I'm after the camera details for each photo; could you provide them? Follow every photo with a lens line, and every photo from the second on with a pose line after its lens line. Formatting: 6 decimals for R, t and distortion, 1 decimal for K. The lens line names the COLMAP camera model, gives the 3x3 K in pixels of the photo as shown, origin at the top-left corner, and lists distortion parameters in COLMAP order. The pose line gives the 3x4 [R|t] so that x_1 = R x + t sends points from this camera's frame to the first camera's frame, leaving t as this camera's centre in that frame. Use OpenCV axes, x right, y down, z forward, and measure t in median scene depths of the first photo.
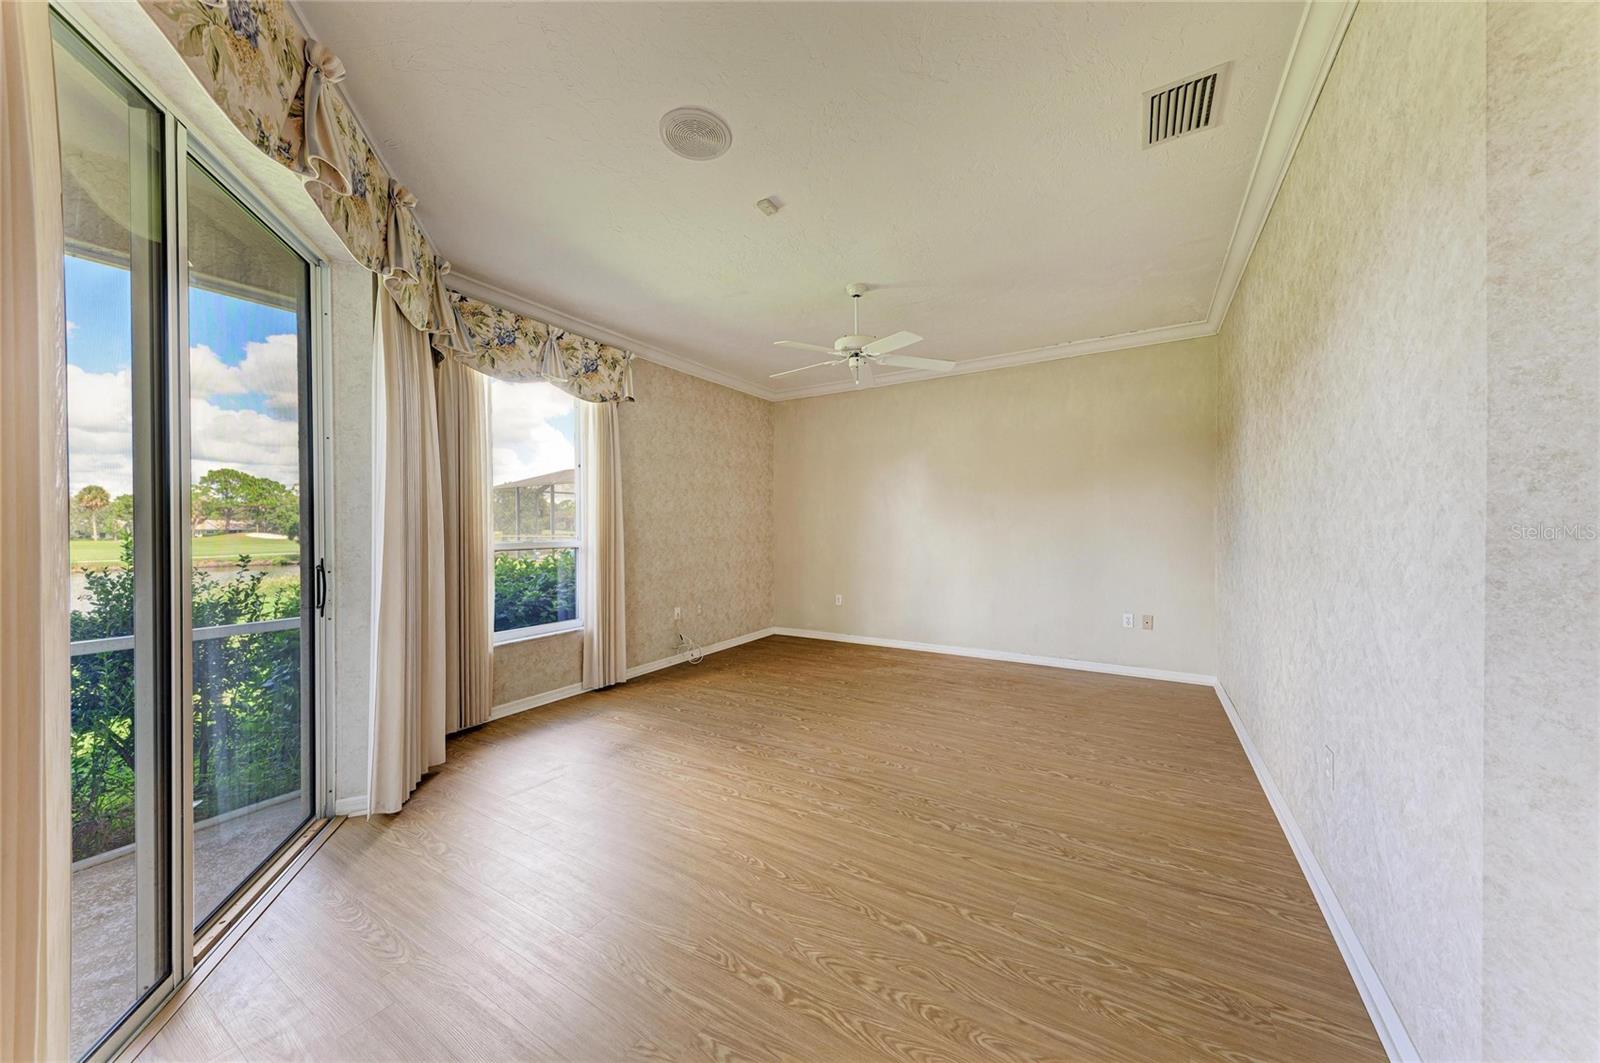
lens RADIAL K [[541.7, 0, 796.5], [0, 541.7, 531.4], [0, 0, 1]] dist [0.003800, -0.000428]
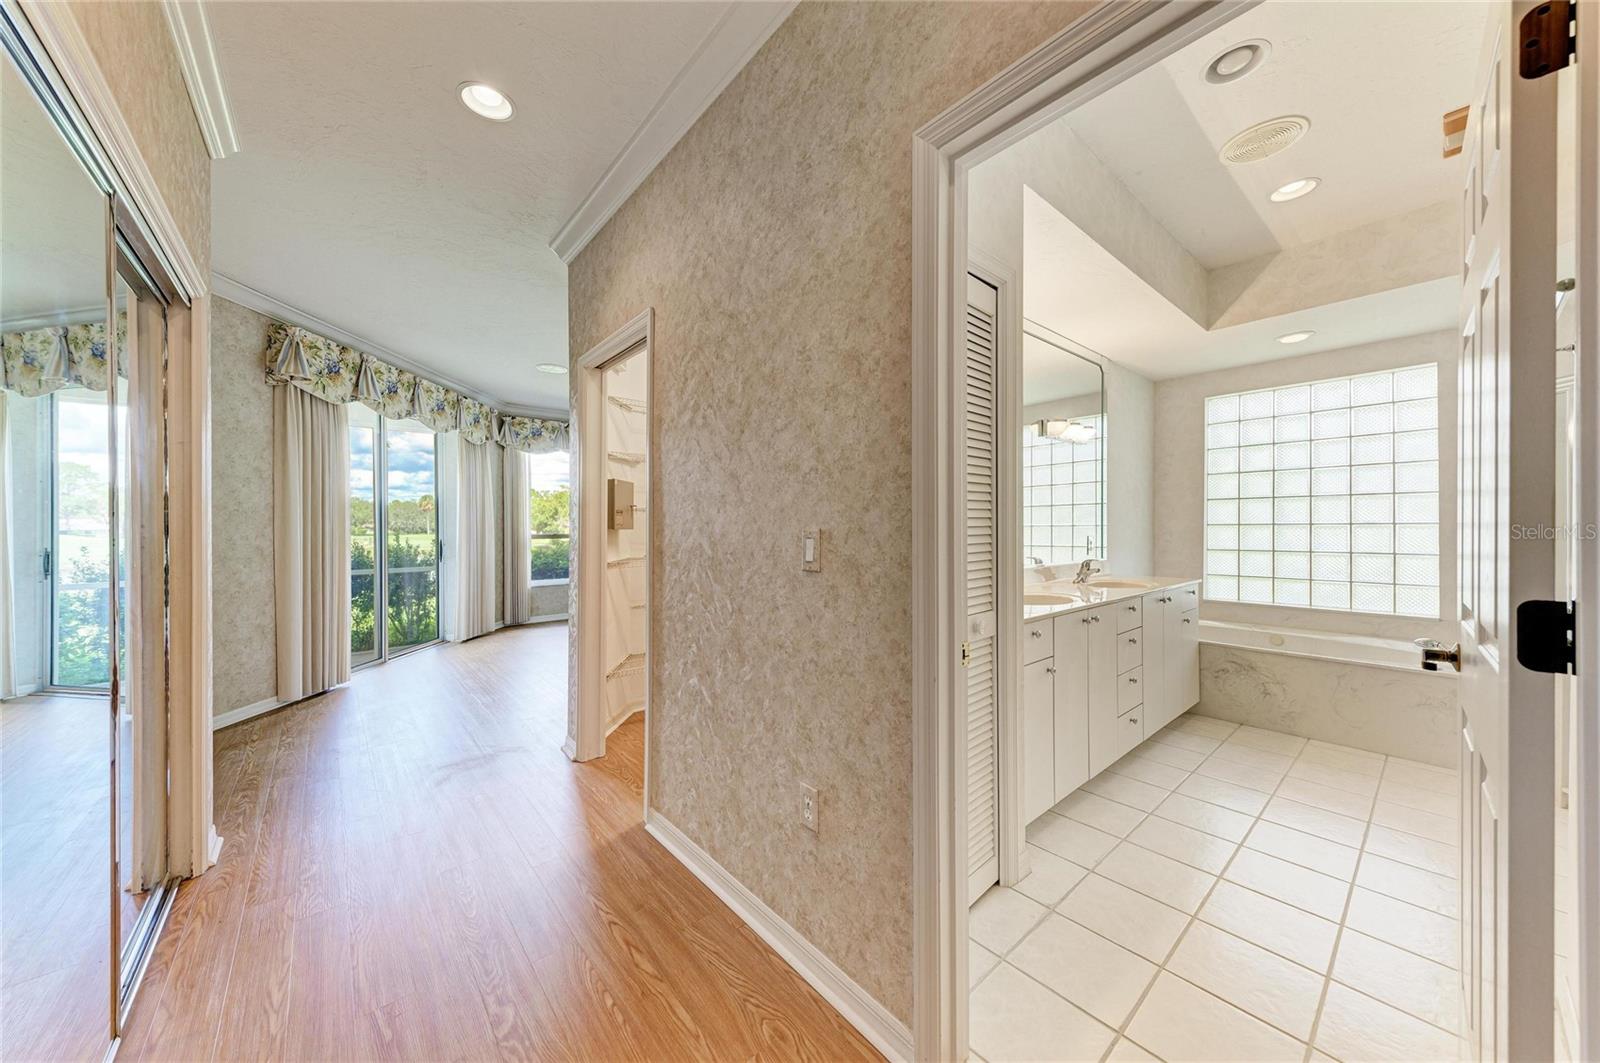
lens RADIAL K [[541.7, 0, 797.7], [0, 541.7, 529.2], [0, 0, 1]] dist [0.003800, -0.000428]
pose [[0.951743, 0.003572, -0.306876, 0.998104], [-0.003596, 0.999993, 0.000485, -0.004293], [0.306876, 0.000642, 0.951749, -0.607909]]
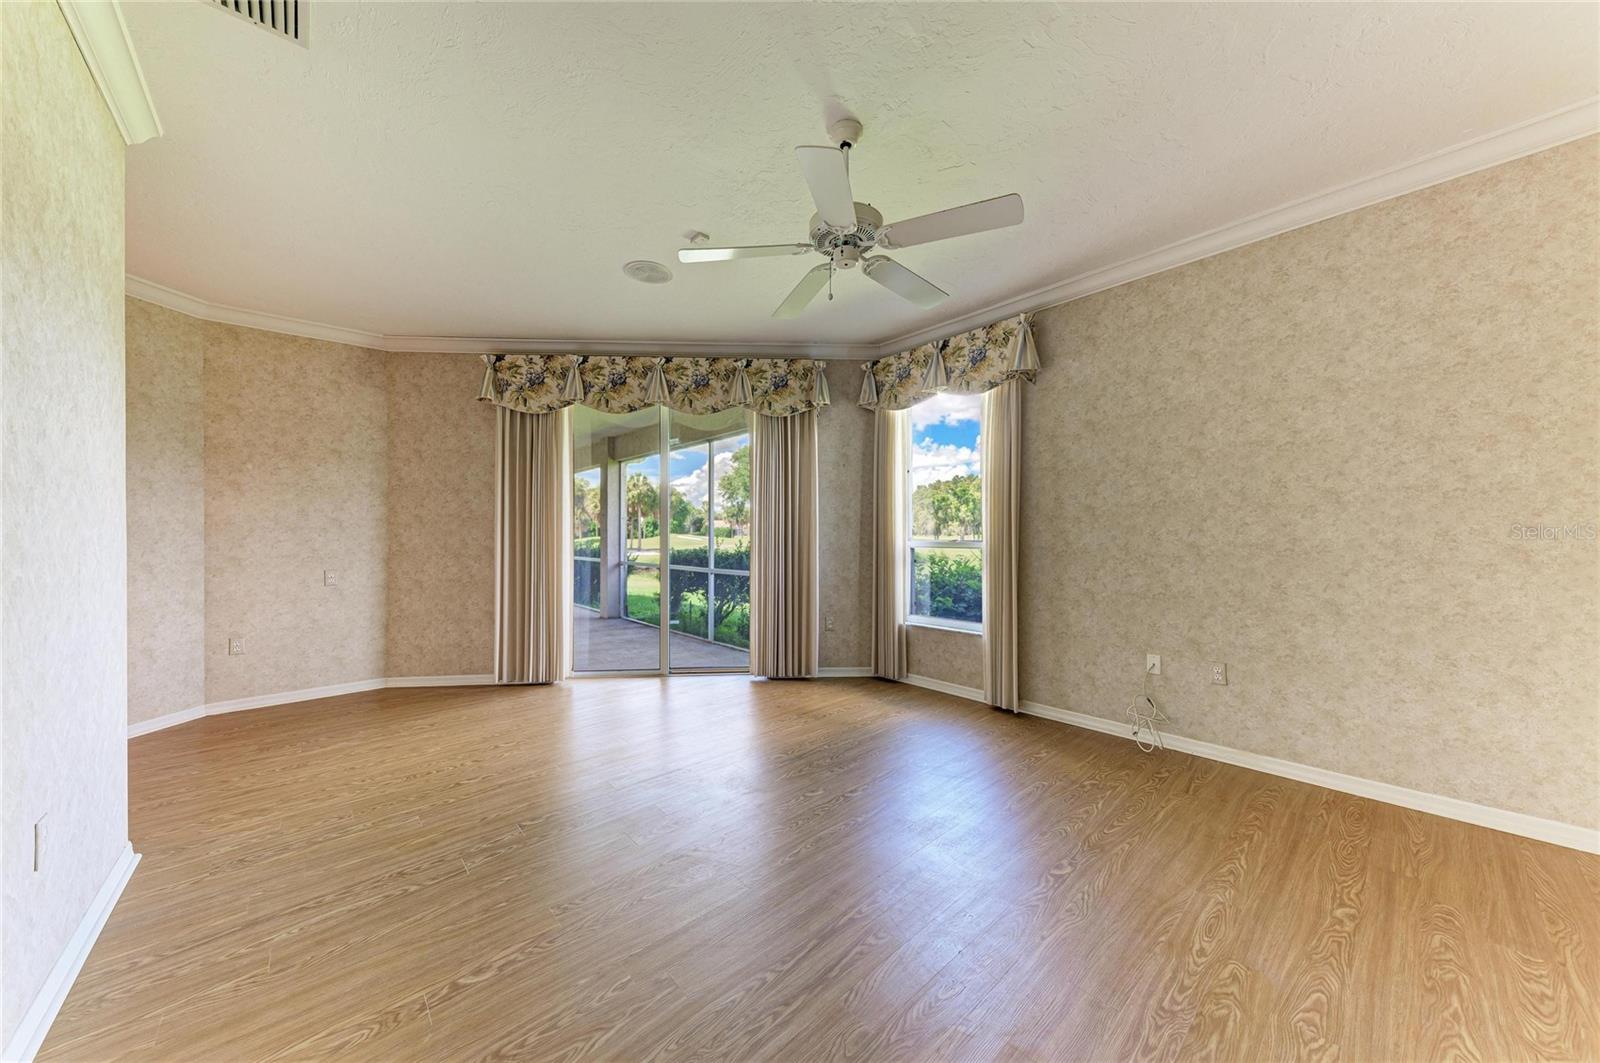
lens RADIAL K [[541.7, 0, 804.7], [0, 541.7, 527.5], [0, 0, 1]] dist [0.003800, -0.000428]
pose [[-0.270447, -0.000239, -0.962735, 0.702287], [0.003866, 0.999992, -0.001334, -0.009242], [0.962727, -0.004082, -0.270444, 1.114897]]
